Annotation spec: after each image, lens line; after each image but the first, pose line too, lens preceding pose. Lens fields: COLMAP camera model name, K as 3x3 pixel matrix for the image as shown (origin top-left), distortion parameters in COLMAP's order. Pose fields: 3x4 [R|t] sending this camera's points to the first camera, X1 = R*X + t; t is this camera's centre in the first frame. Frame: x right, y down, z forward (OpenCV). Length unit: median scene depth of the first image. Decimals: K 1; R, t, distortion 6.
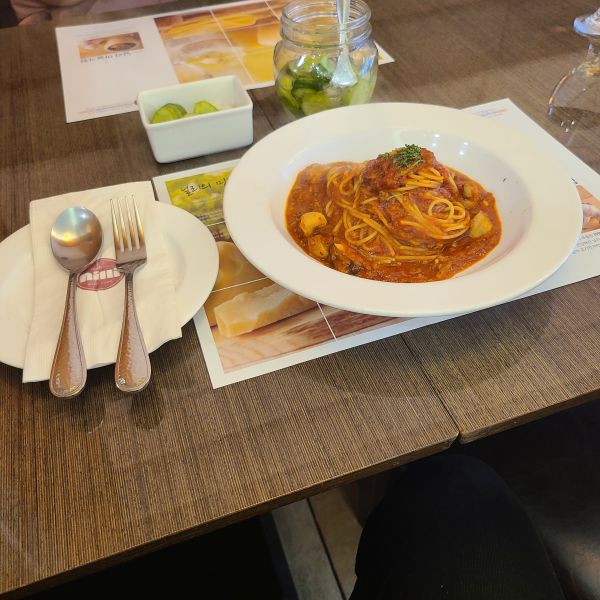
lens RADIAL K [[600.0, 0, 302.3], [0, 600.0, 302.7], [0, 0, 1]] dist [0.053916, -0.037572]
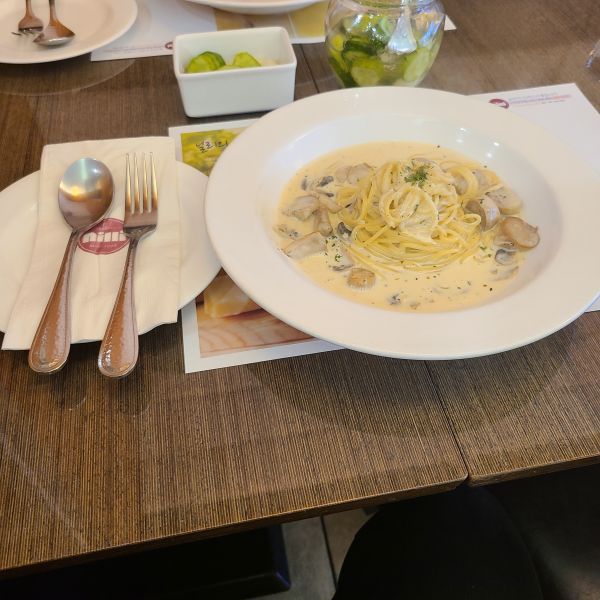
lens RADIAL K [[603.1, 0, 300.0], [0, 603.1, 300.3], [0, 0, 1]] dist [0.048037, -0.029066]
pose [[0.989680, 0.130452, -0.059291, 0.027196], [-0.126105, 0.989403, 0.071962, -0.052647], [0.068051, -0.063743, 0.995643, 0.088528]]
